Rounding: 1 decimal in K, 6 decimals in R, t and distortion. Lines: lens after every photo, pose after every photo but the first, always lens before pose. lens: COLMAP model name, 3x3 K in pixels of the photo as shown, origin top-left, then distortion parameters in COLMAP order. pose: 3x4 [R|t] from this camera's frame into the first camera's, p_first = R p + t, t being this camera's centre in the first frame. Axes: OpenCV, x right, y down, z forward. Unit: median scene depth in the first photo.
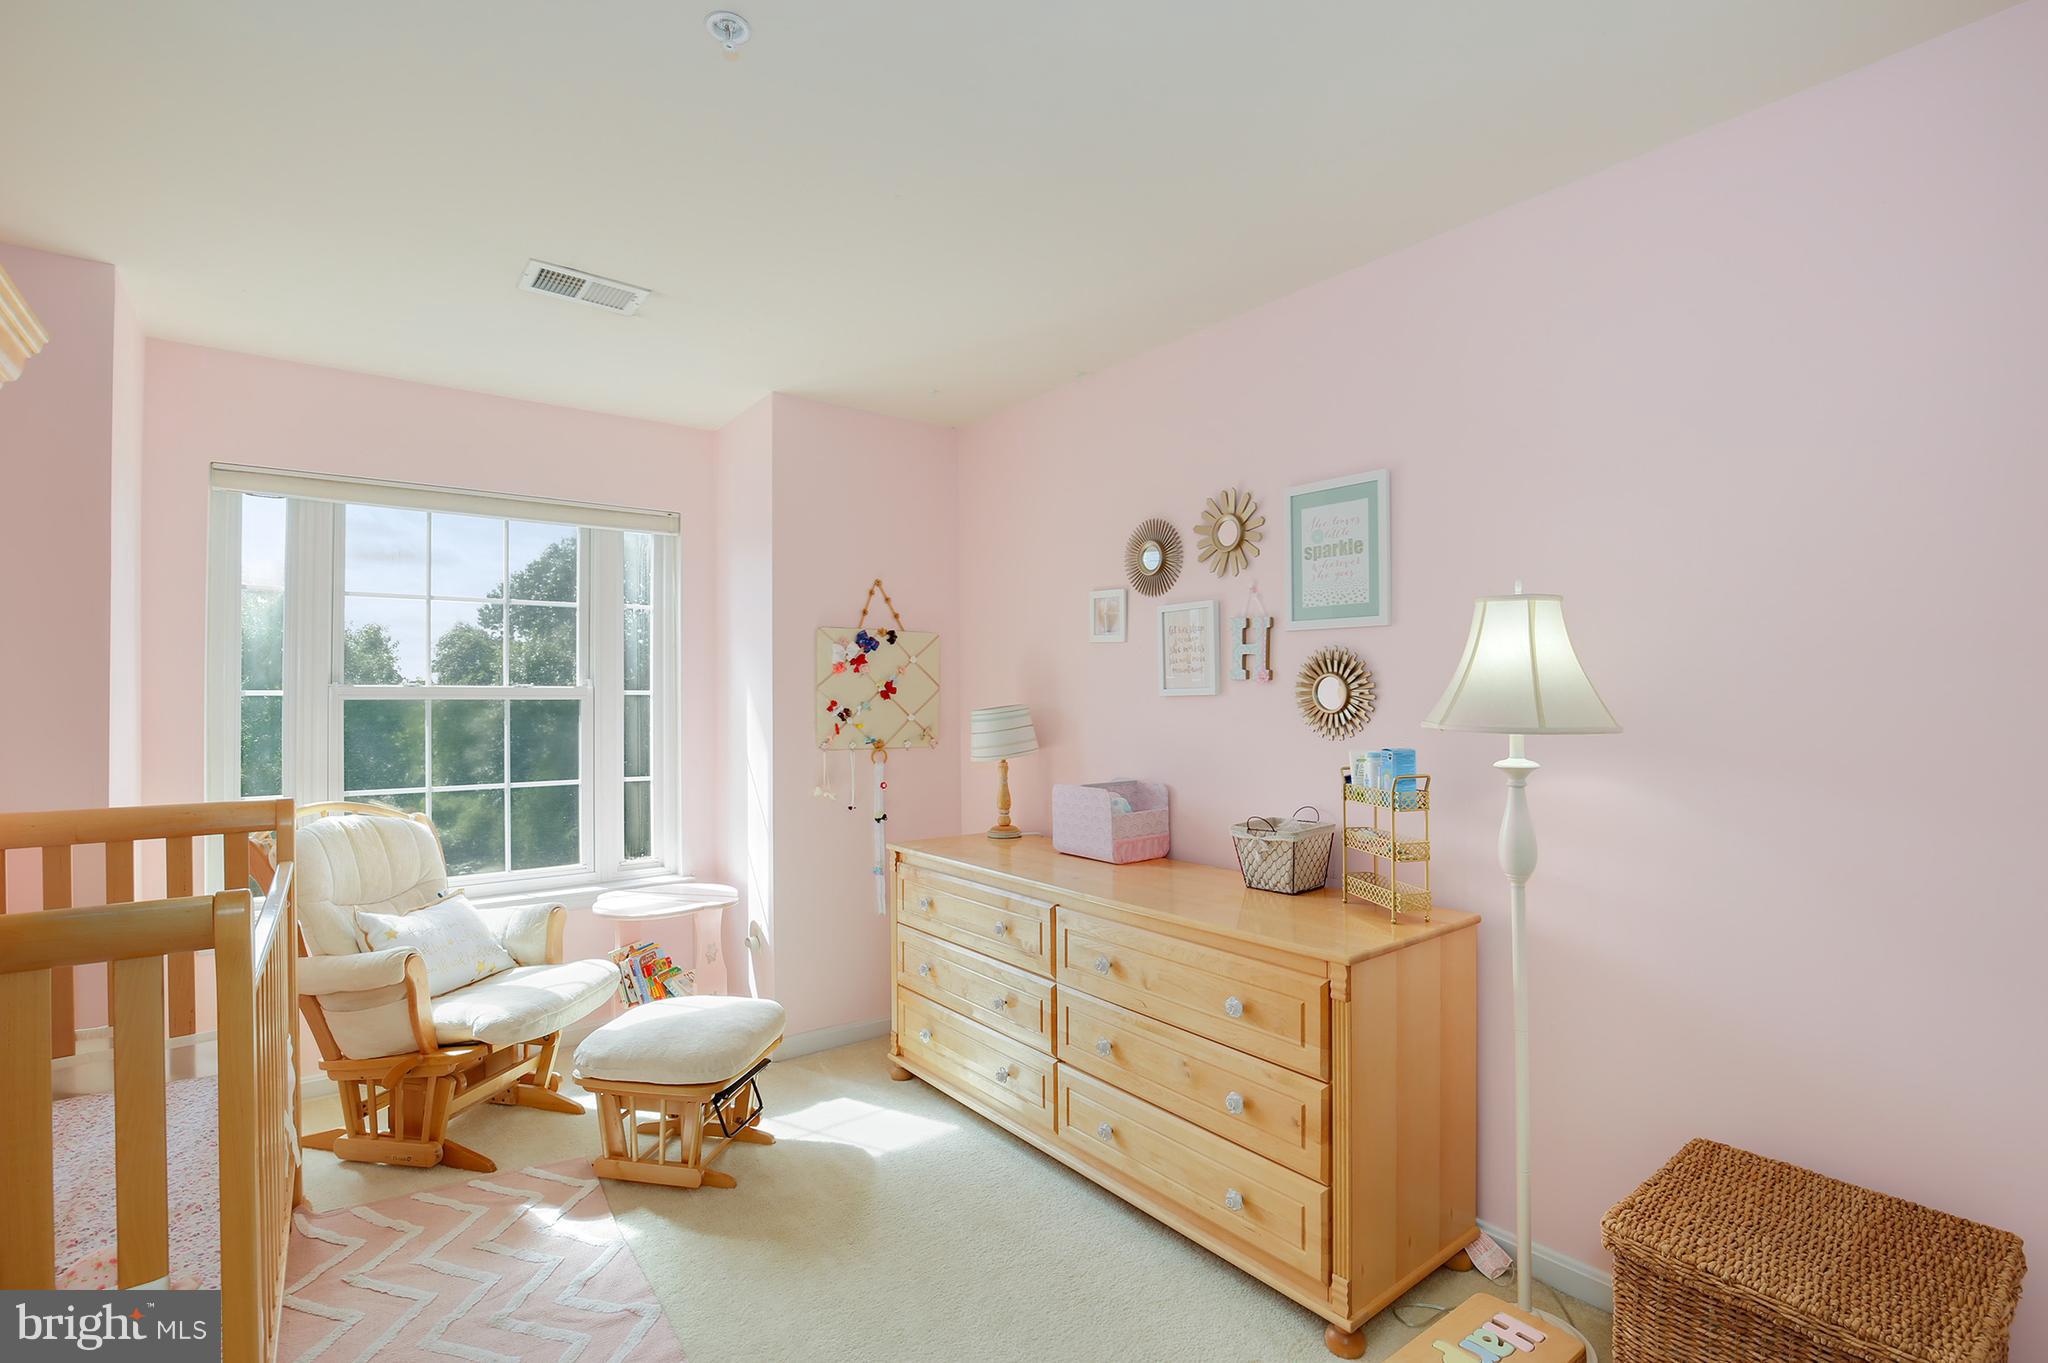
lens RADIAL K [[961.7, 0, 1026.1], [0, 961.7, 690.7], [0, 0, 1]] dist [-0.019748, -0.000205]
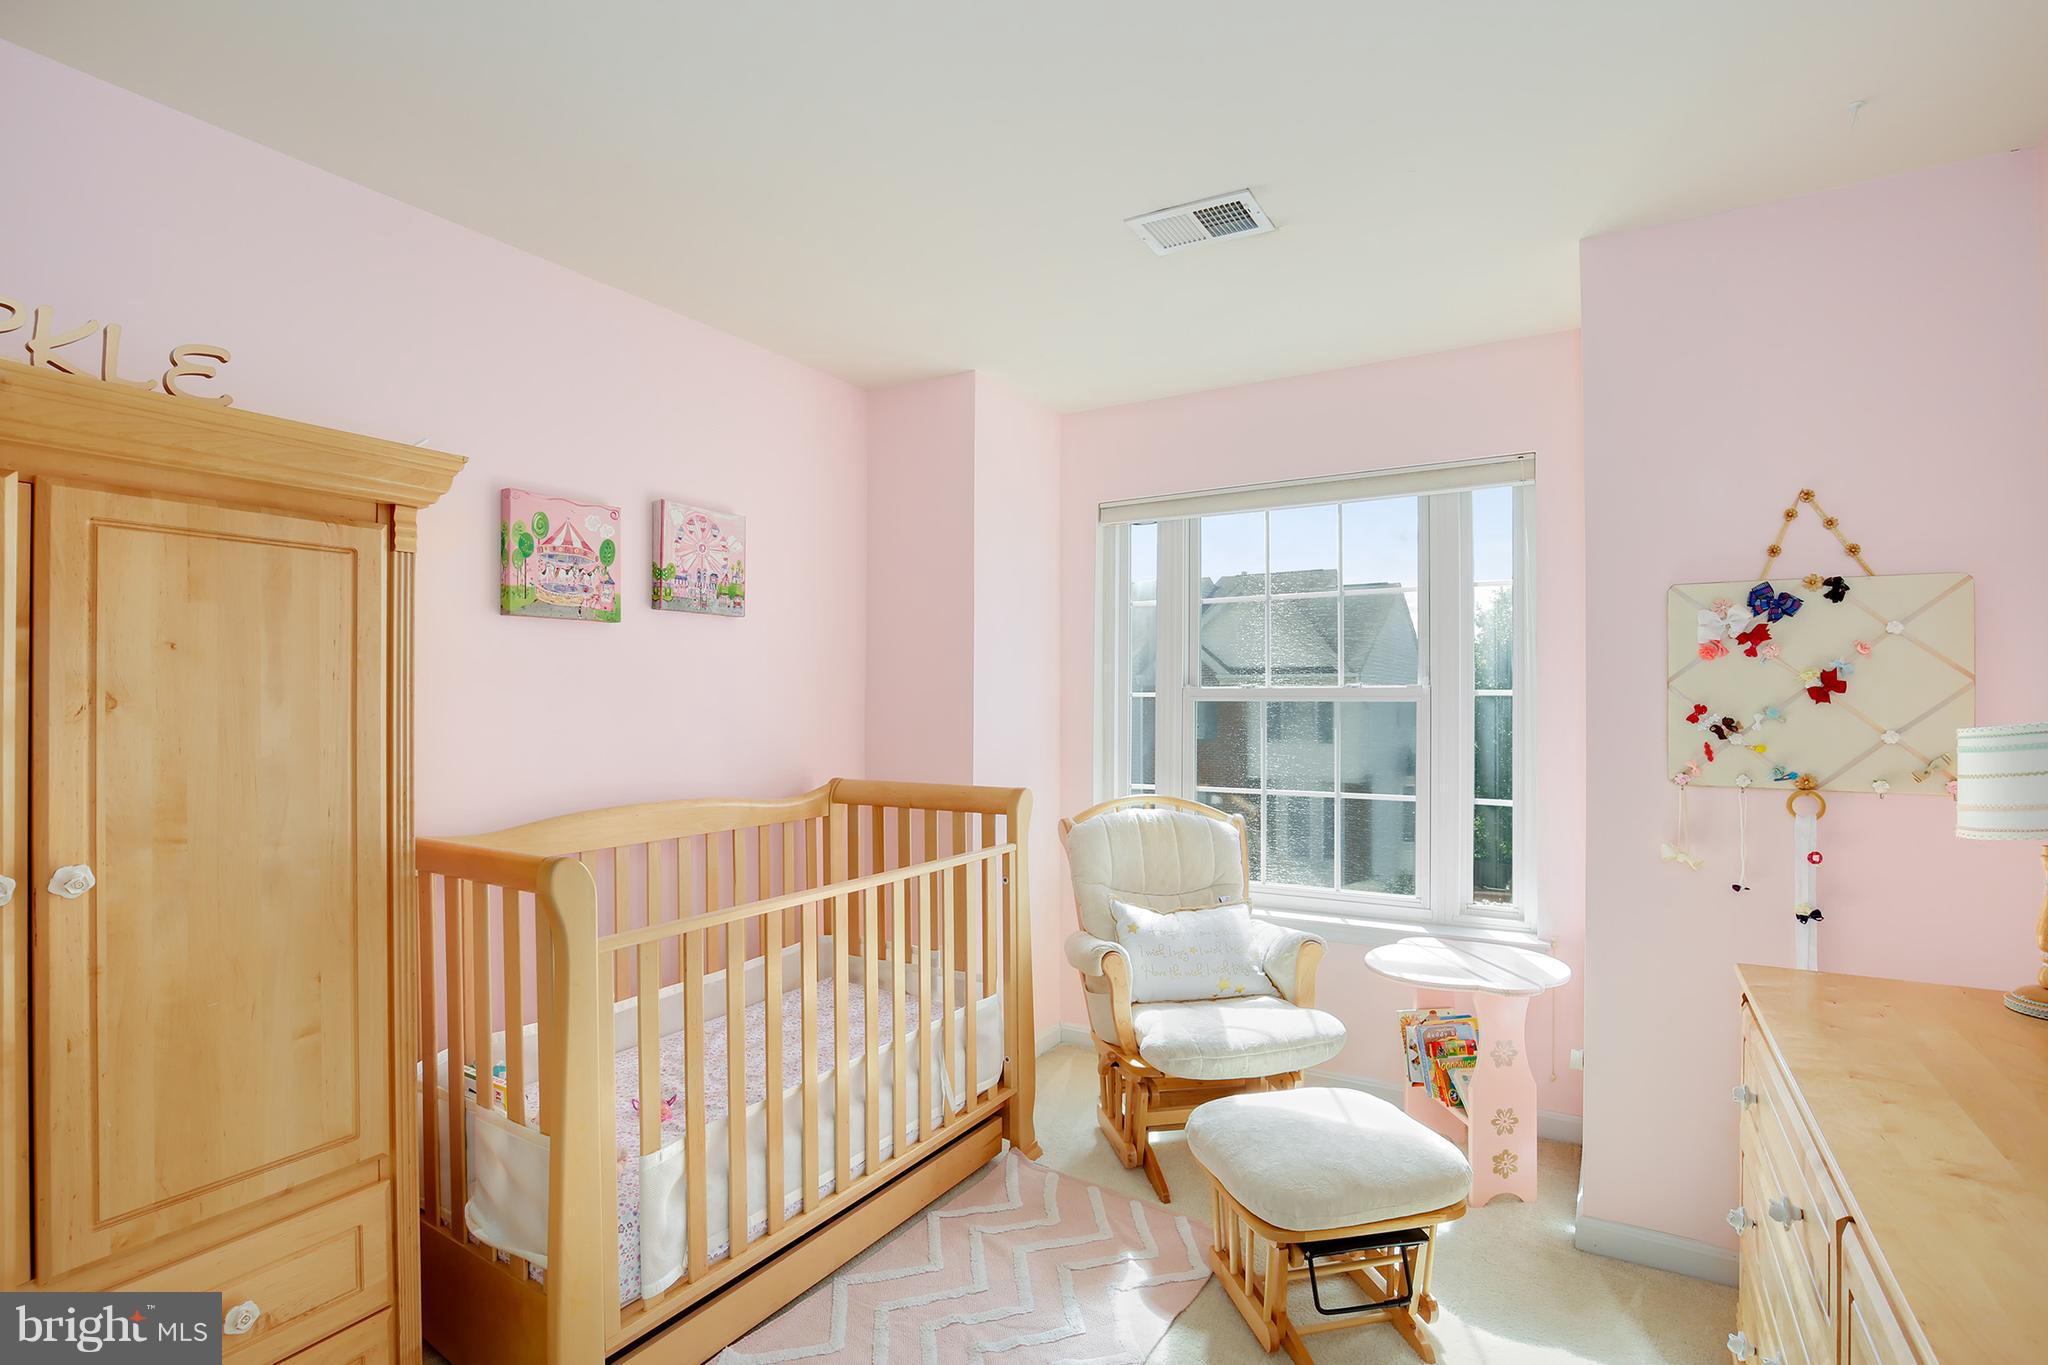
lens RADIAL K [[961.7, 0, 1027.3], [0, 961.7, 692.8], [0, 0, 1]] dist [-0.019748, -0.000205]
pose [[0.365267, -0.004855, -0.930890, 0.198698], [0.008352, 0.999963, -0.001938, 0.000469], [0.930865, -0.007067, 0.365294, 0.382479]]
